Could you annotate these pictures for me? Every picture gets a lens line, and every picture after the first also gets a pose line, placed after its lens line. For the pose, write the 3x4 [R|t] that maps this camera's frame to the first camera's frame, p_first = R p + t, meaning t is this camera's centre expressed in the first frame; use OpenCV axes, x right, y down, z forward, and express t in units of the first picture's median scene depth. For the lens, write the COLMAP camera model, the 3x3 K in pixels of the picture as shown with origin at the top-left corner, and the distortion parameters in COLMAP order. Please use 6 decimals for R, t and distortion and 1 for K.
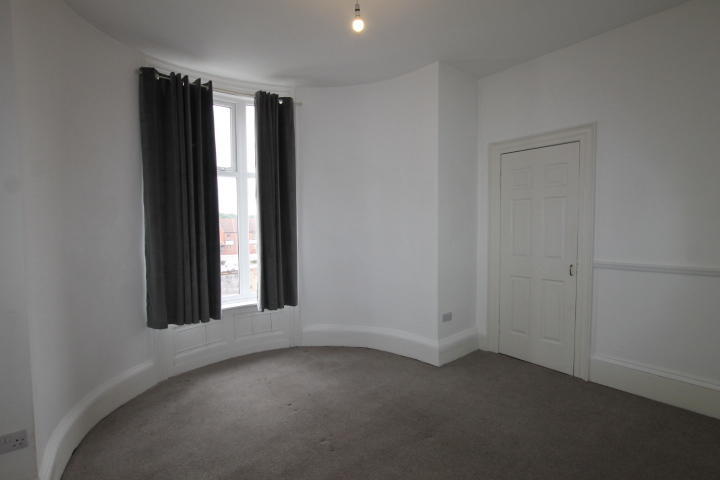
lens RADIAL K [[359.8, 0, 358.4], [0, 359.8, 245.6], [0, 0, 1]] dist [-0.025913, 0.000334]
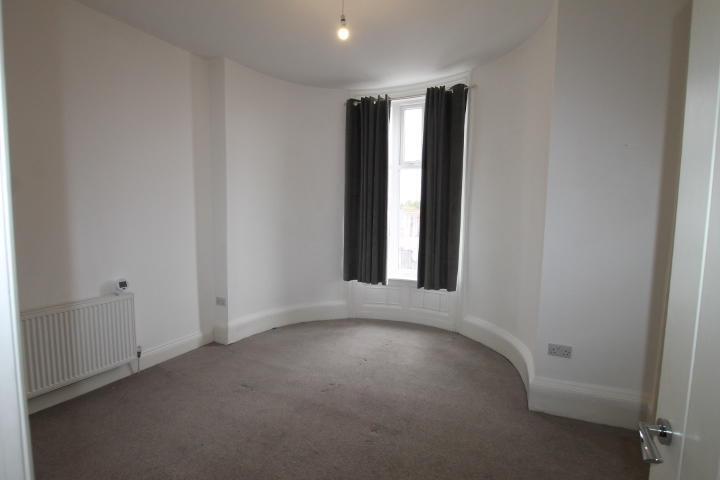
lens RADIAL K [[359.8, 0, 358.4], [0, 359.8, 245.6], [0, 0, 1]] dist [-0.025913, 0.000334]
pose [[0.447321, 0.110811, -0.887482, 0.654821], [-0.073855, 0.993483, 0.086820, -0.033964], [0.891319, 0.026709, 0.452589, 0.330302]]
